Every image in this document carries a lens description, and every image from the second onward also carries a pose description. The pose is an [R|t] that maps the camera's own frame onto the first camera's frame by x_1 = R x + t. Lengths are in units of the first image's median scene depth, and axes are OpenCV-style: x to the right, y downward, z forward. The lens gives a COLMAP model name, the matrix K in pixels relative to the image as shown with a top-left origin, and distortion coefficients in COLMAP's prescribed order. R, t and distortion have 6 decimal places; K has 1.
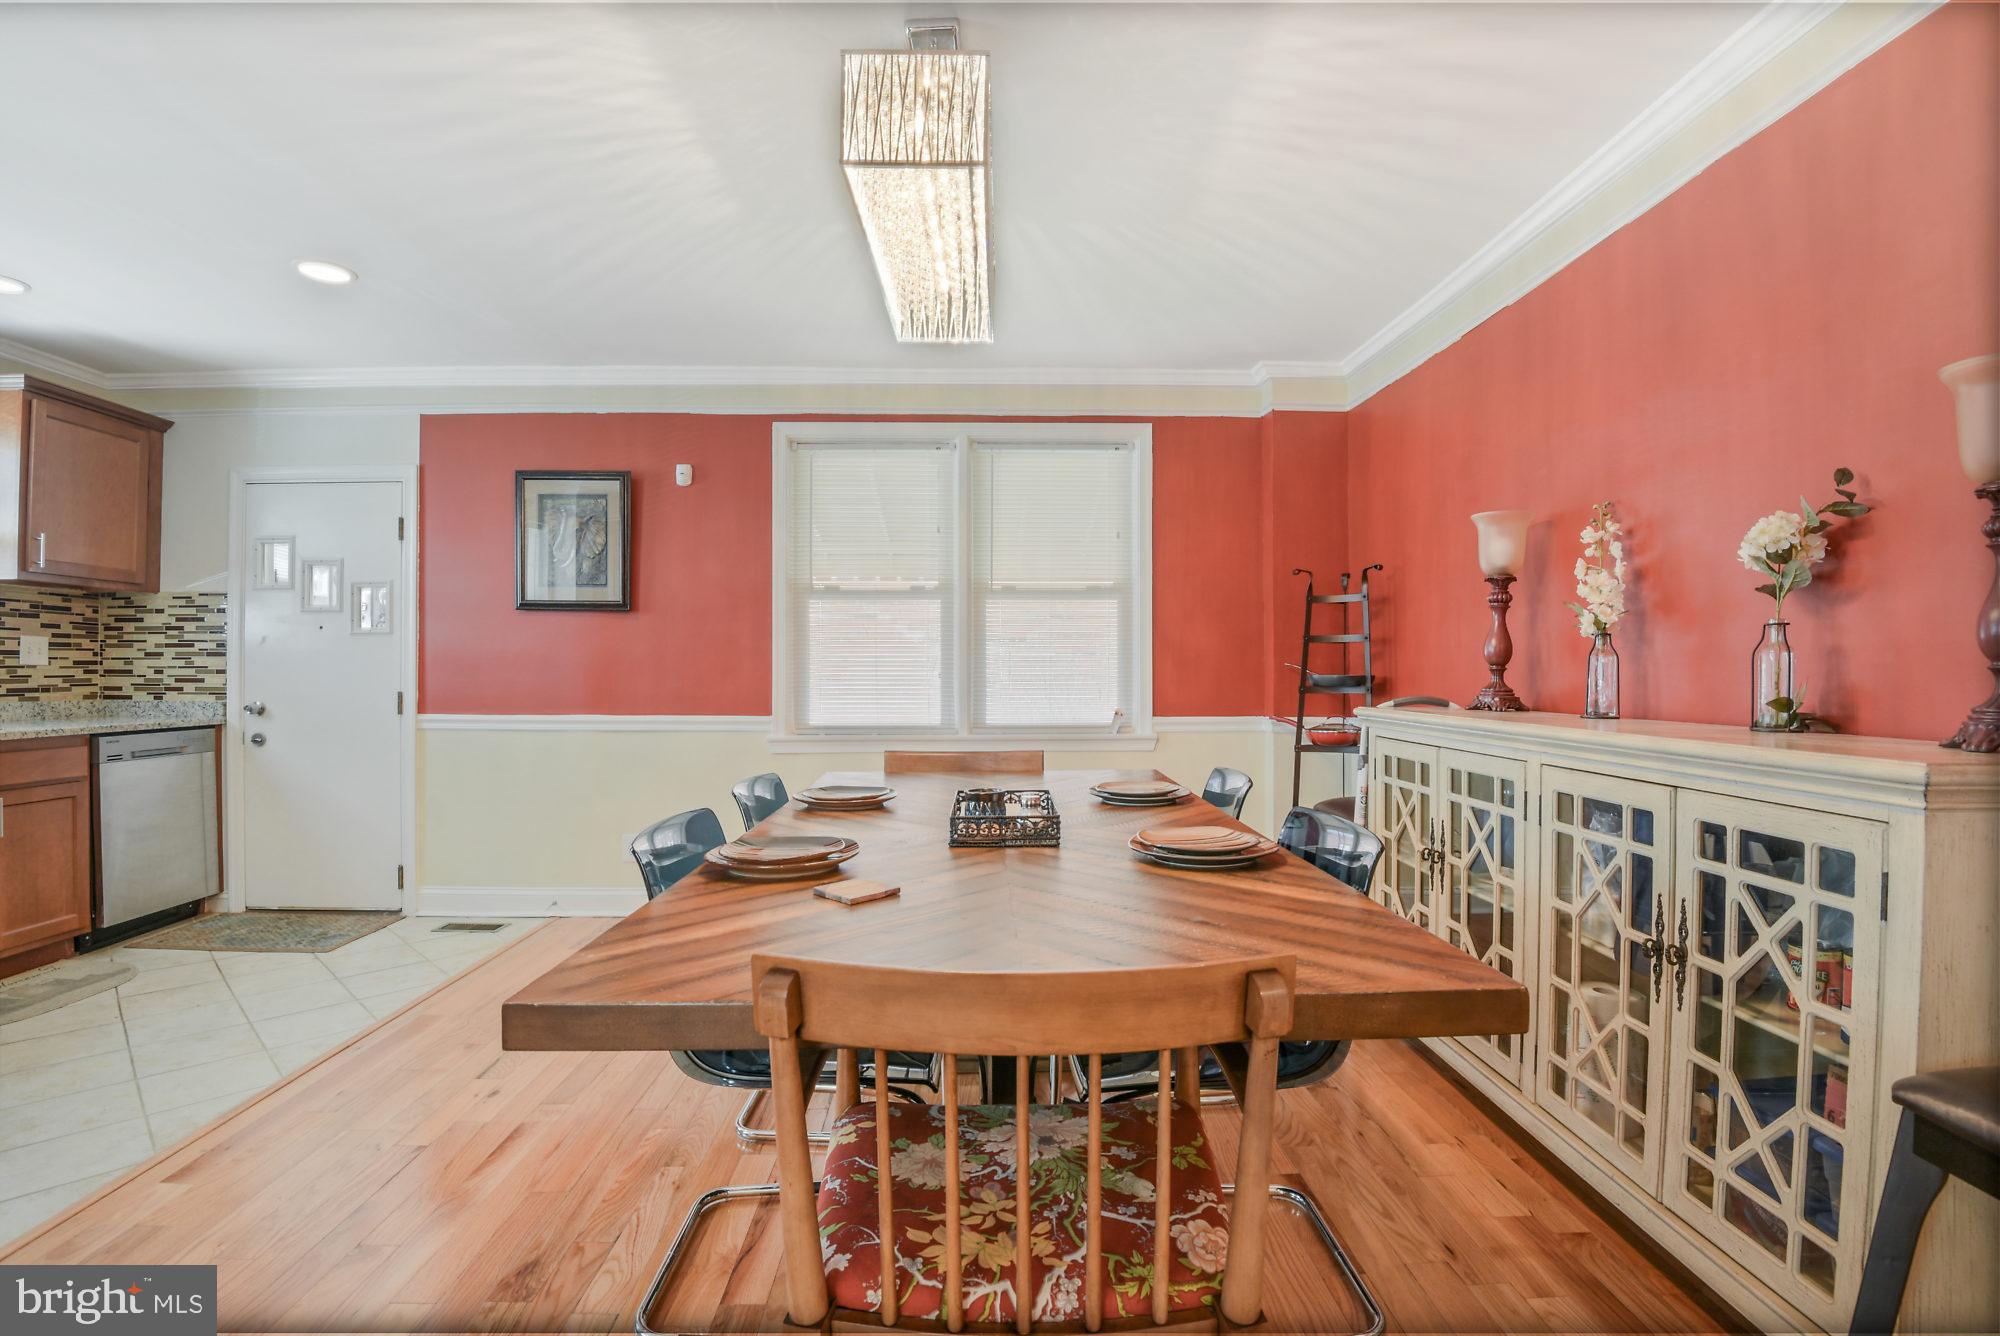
lens RADIAL K [[941.1, 0, 983.3], [0, 941.1, 660.5], [0, 0, 1]] dist [-0.028803, -0.002365]
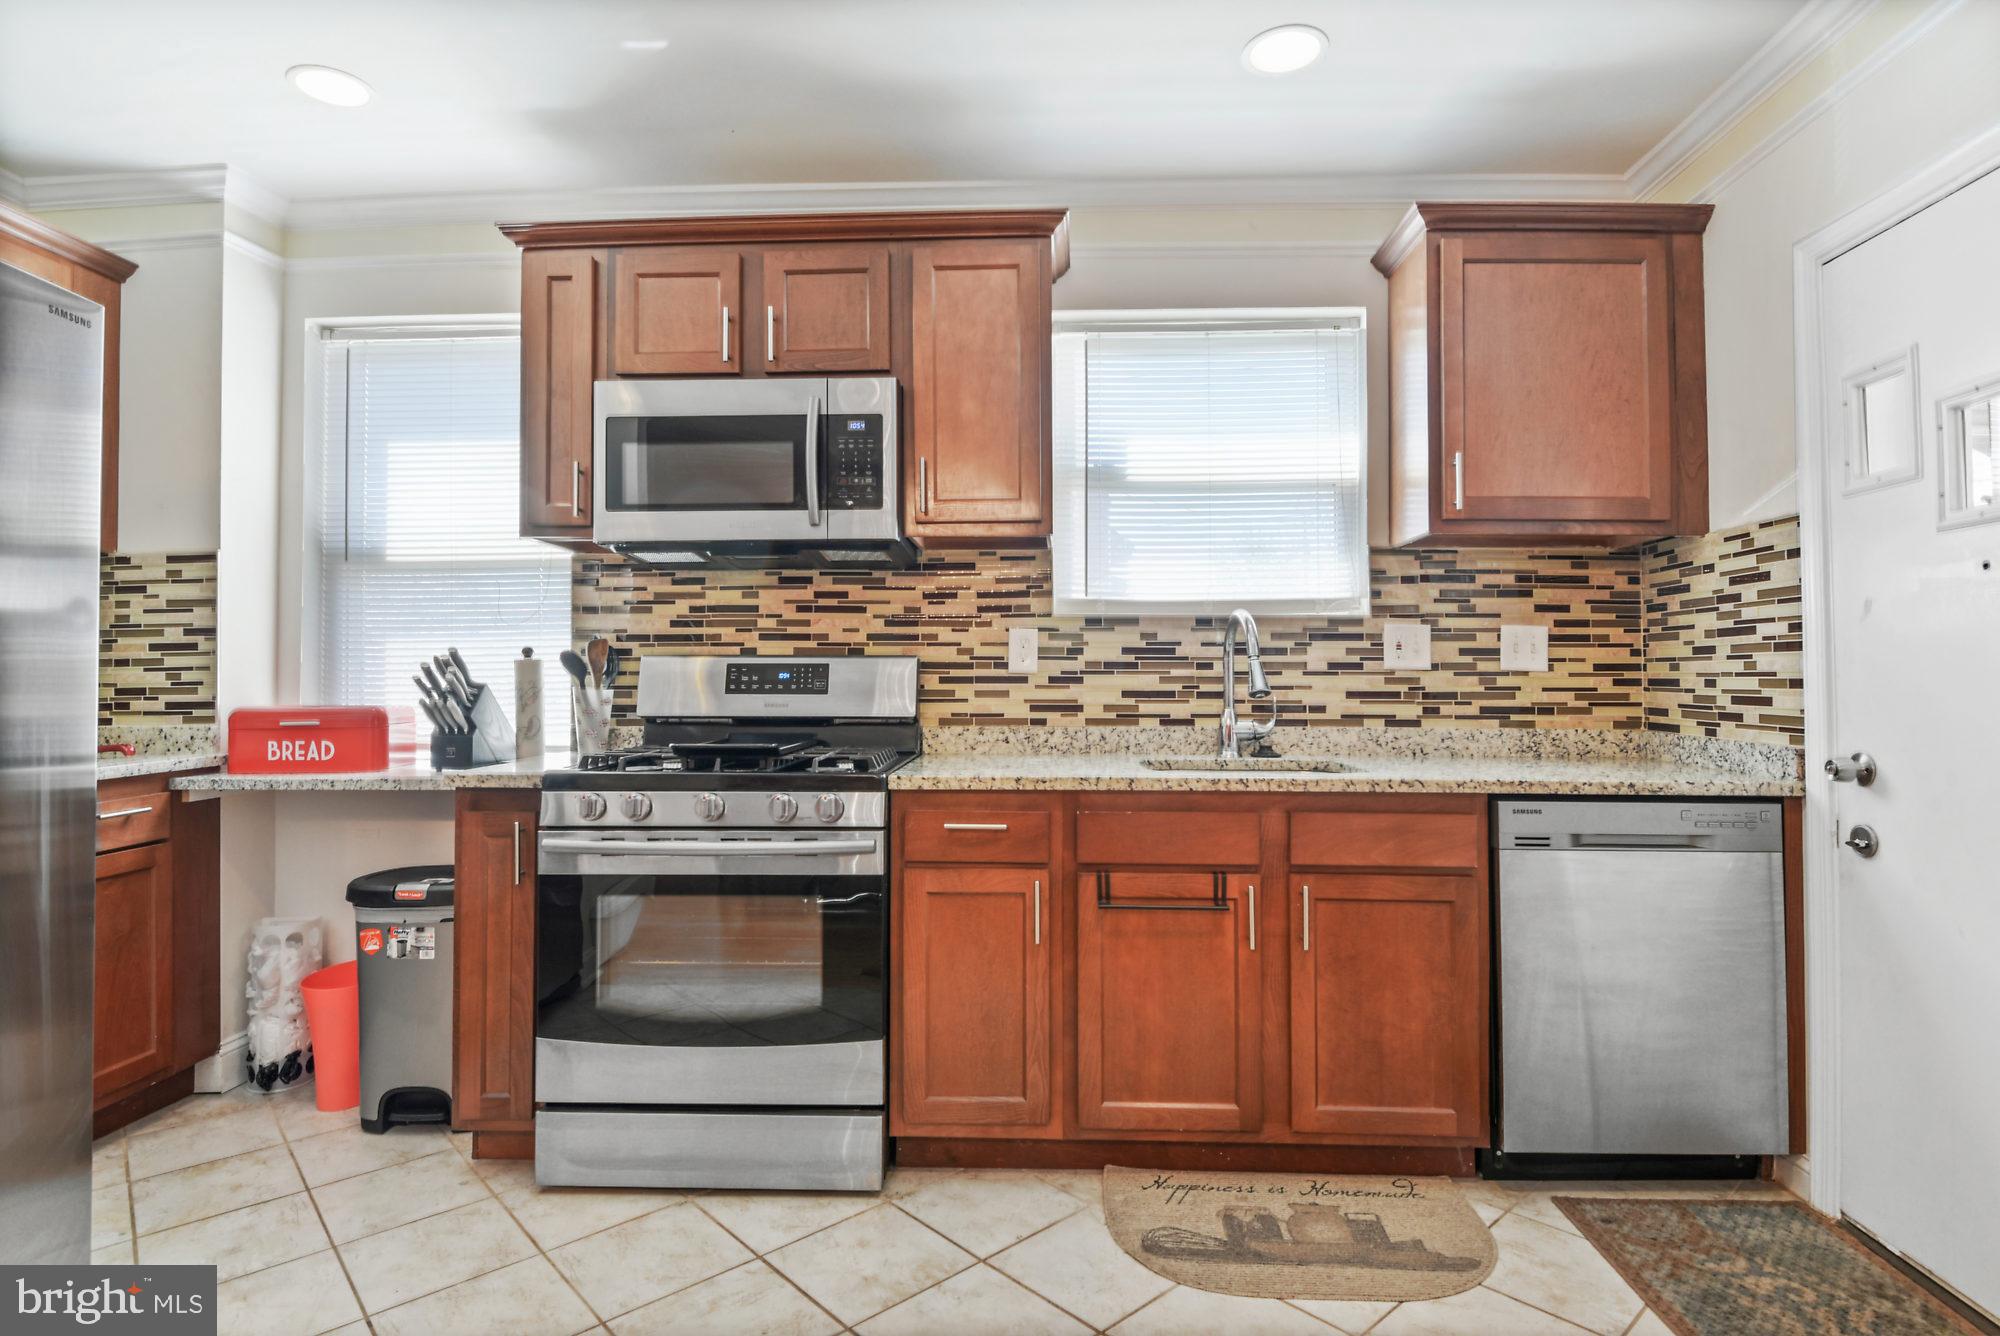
lens RADIAL K [[1036.2, 0, 993.2], [0, 1036.2, 651.8], [0, 0, 1]] dist [-0.014033, -0.006138]
pose [[-0.066344, -0.025375, -0.997474, -0.281927], [0.001183, 0.999674, -0.025510, 0.008987], [0.997796, -0.002873, -0.066293, 0.630430]]
